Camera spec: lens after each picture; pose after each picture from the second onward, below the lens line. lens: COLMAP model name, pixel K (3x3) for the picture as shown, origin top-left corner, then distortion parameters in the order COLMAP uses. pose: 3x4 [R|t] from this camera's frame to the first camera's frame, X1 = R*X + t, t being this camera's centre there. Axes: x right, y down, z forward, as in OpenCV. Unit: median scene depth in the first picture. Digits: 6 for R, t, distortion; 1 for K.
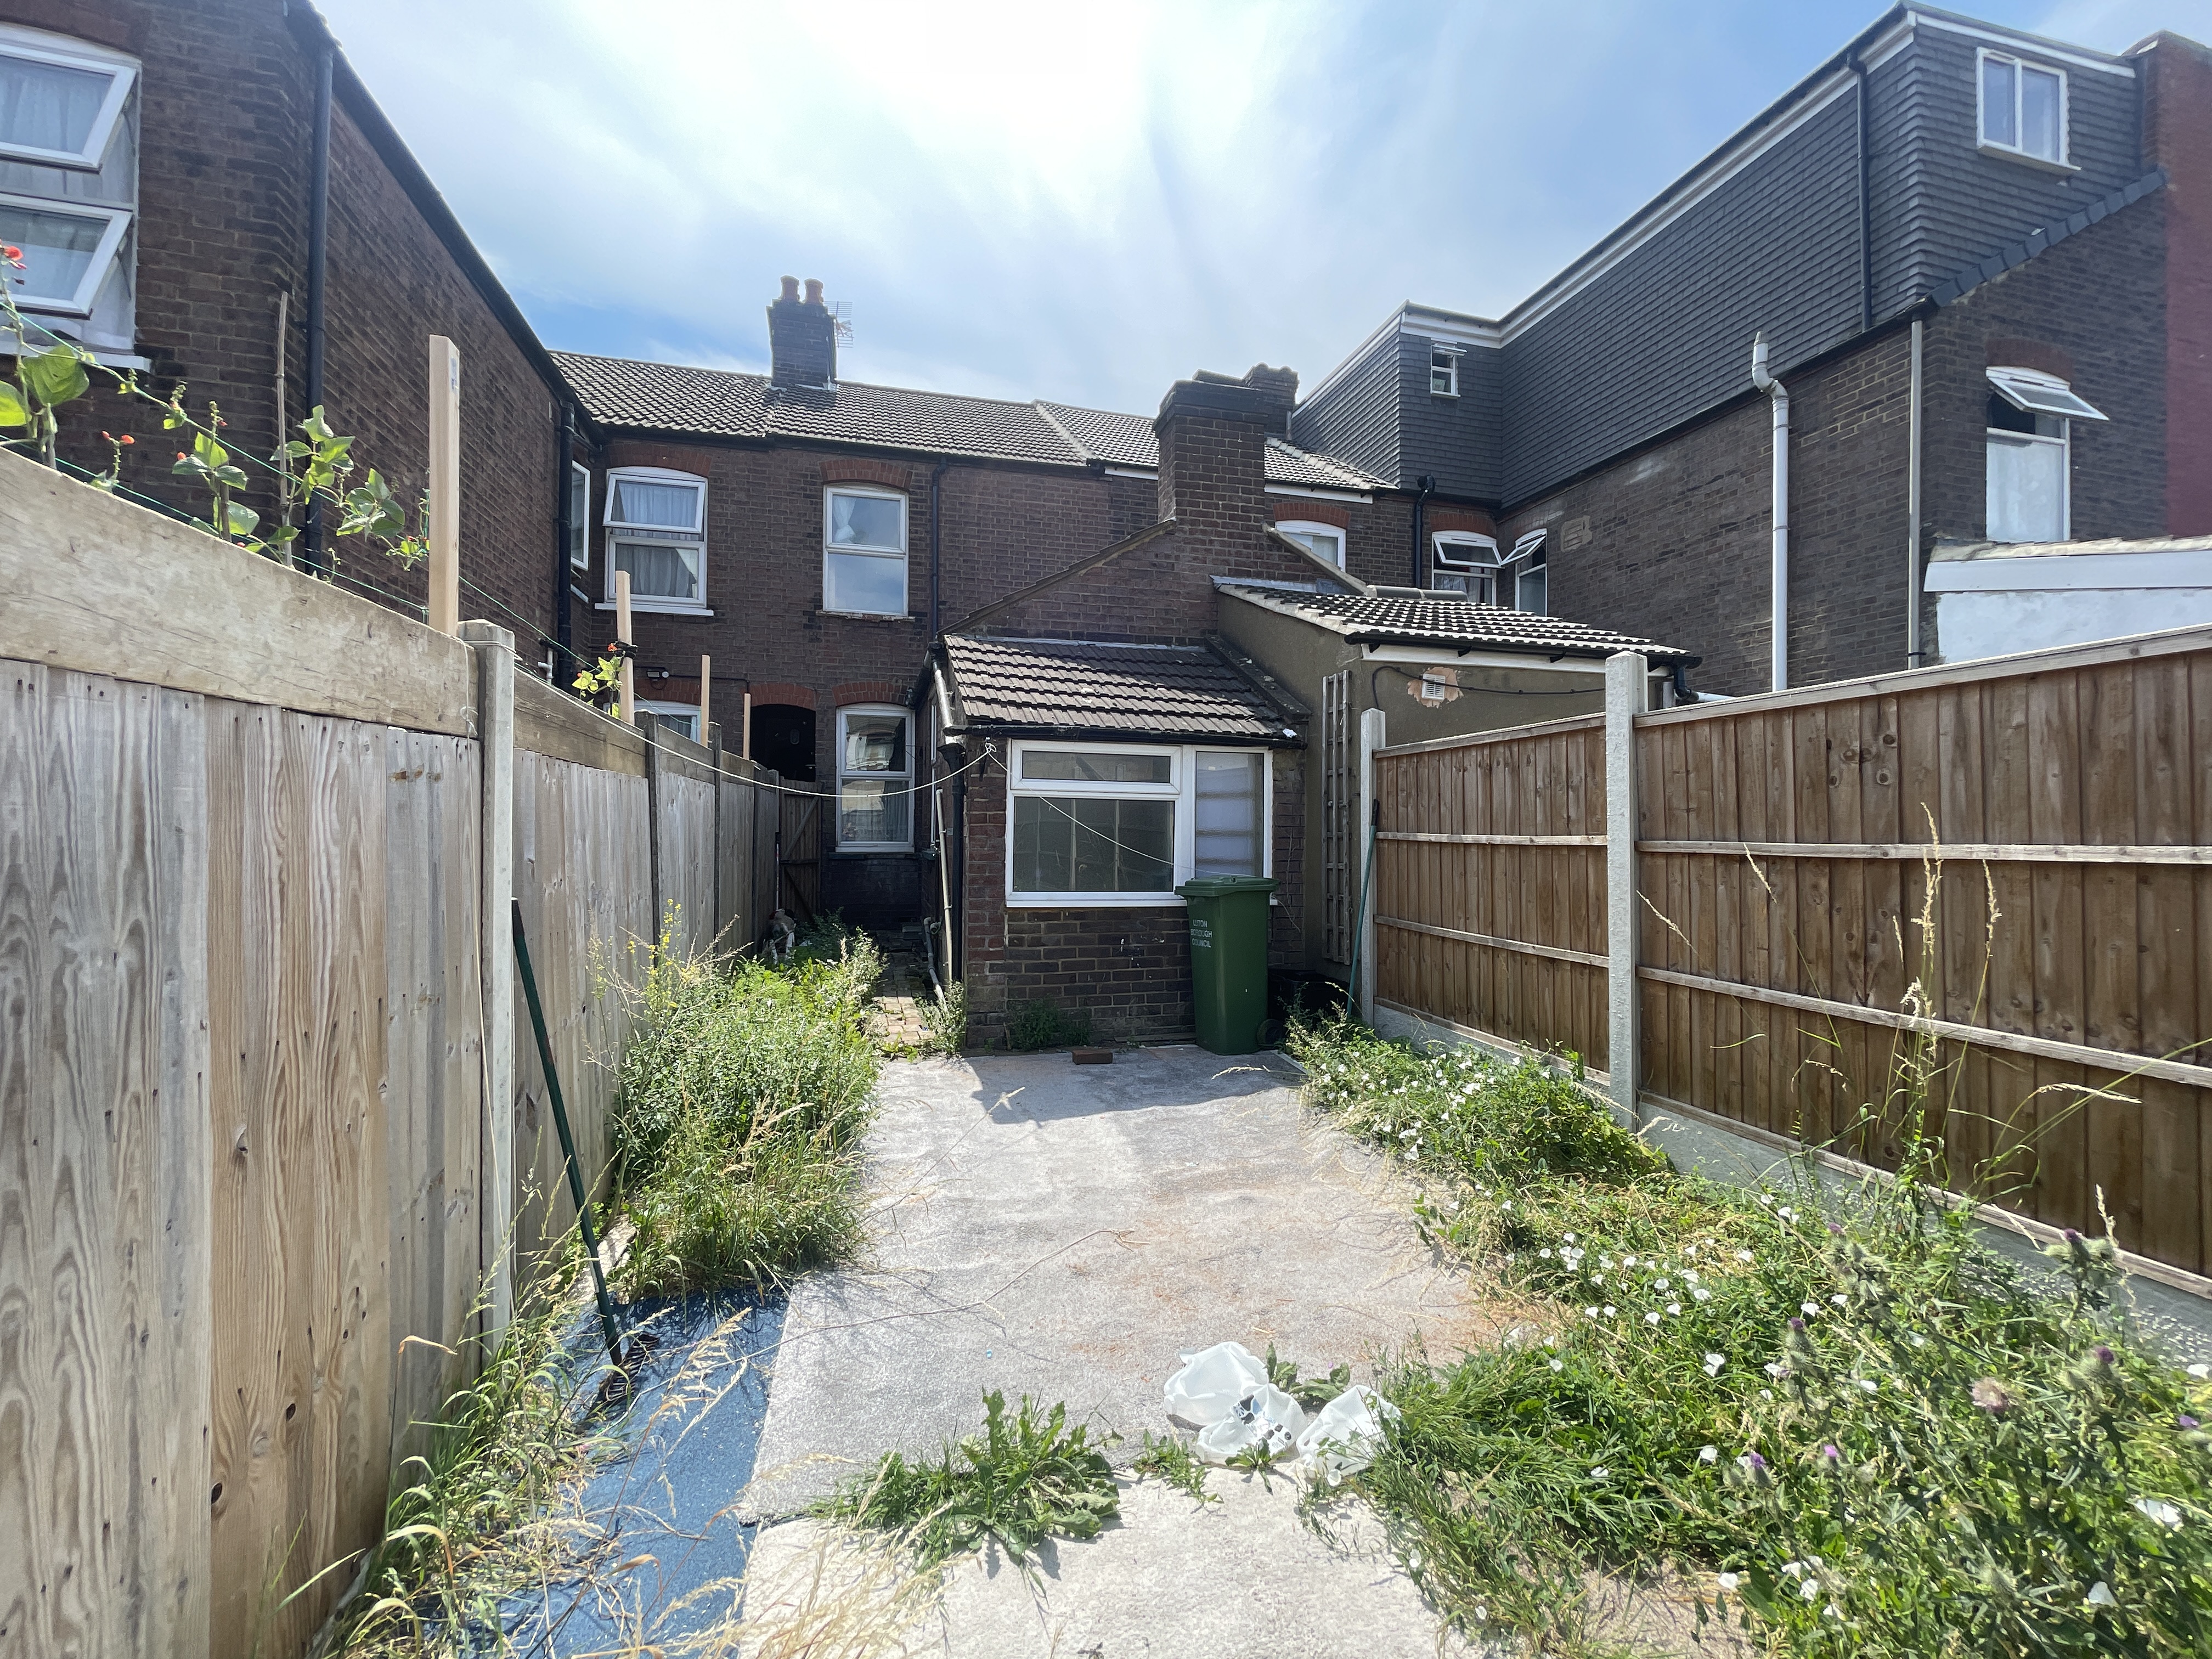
lens RADIAL K [[891.1, 0, 1099.1], [0, 891.1, 822.3], [0, 0, 1]] dist [0.009492, -0.000263]
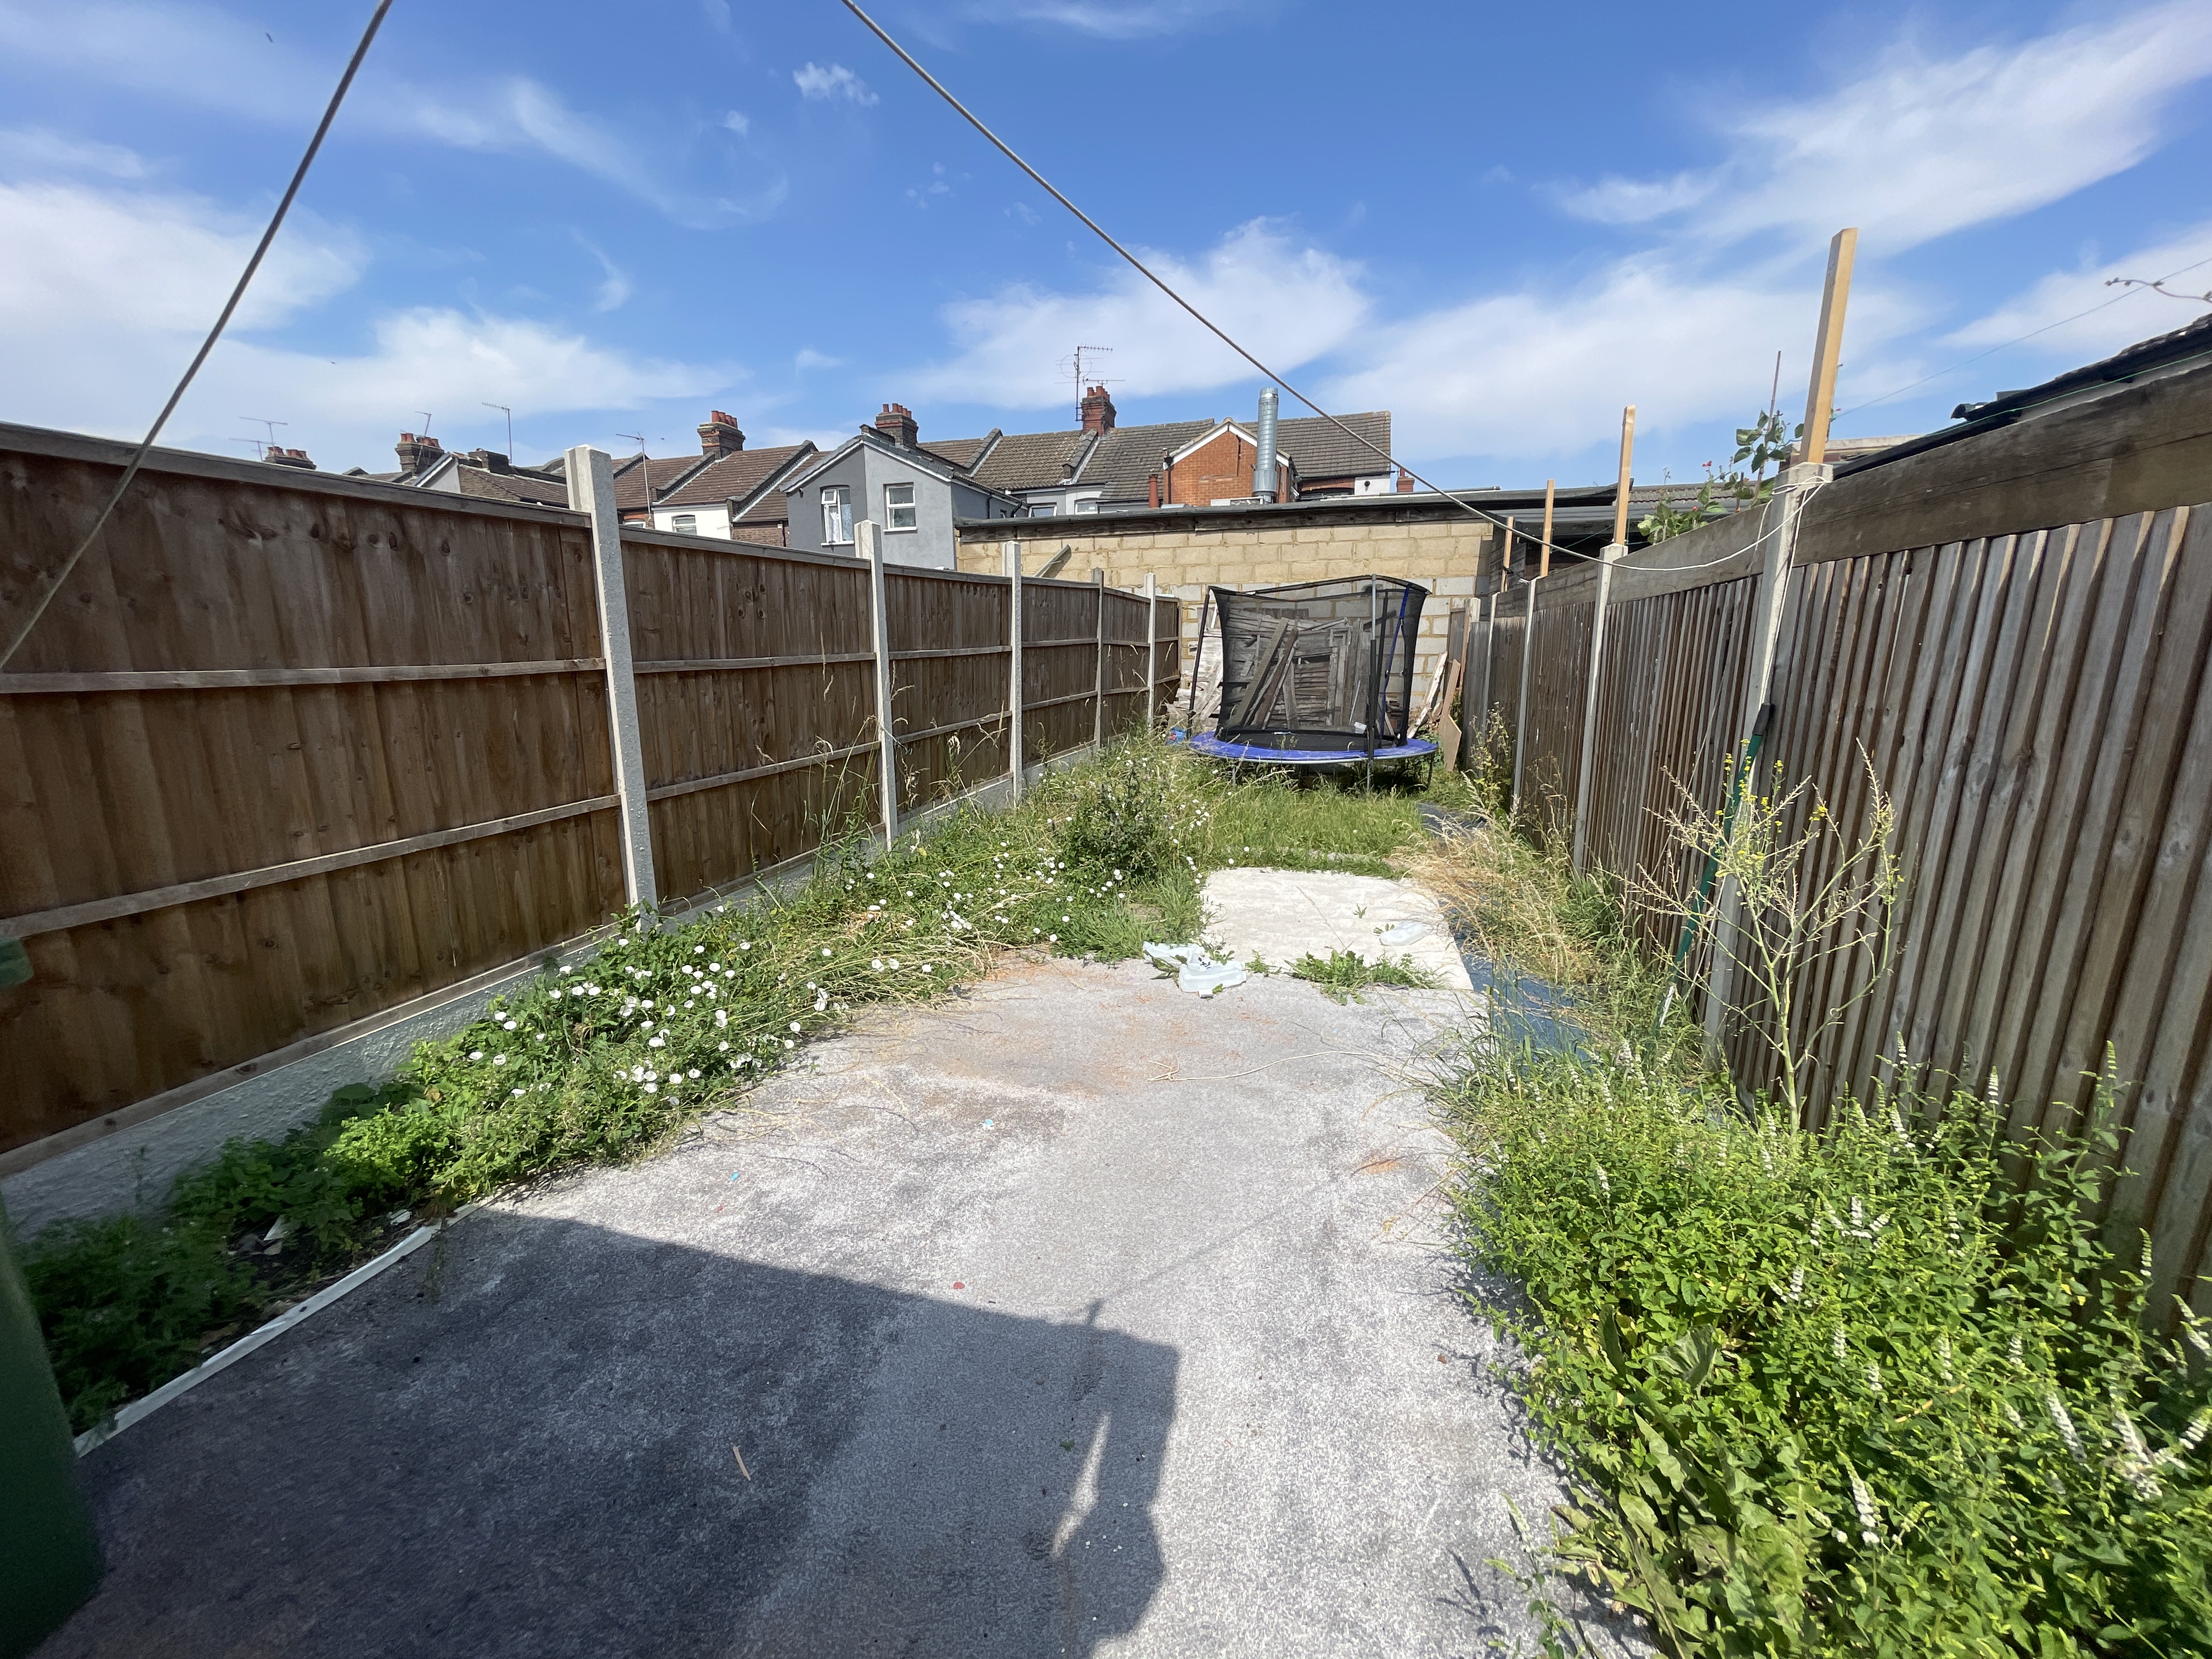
lens RADIAL K [[891.1, 0, 1099.1], [0, 891.1, 822.3], [0, 0, 1]] dist [0.009492, -0.000263]
pose [[-0.857502, -0.100423, 0.504584, -0.349378], [0.002627, 0.979897, 0.199486, -0.001390], [-0.514473, 0.172385, -0.840000, 1.692085]]
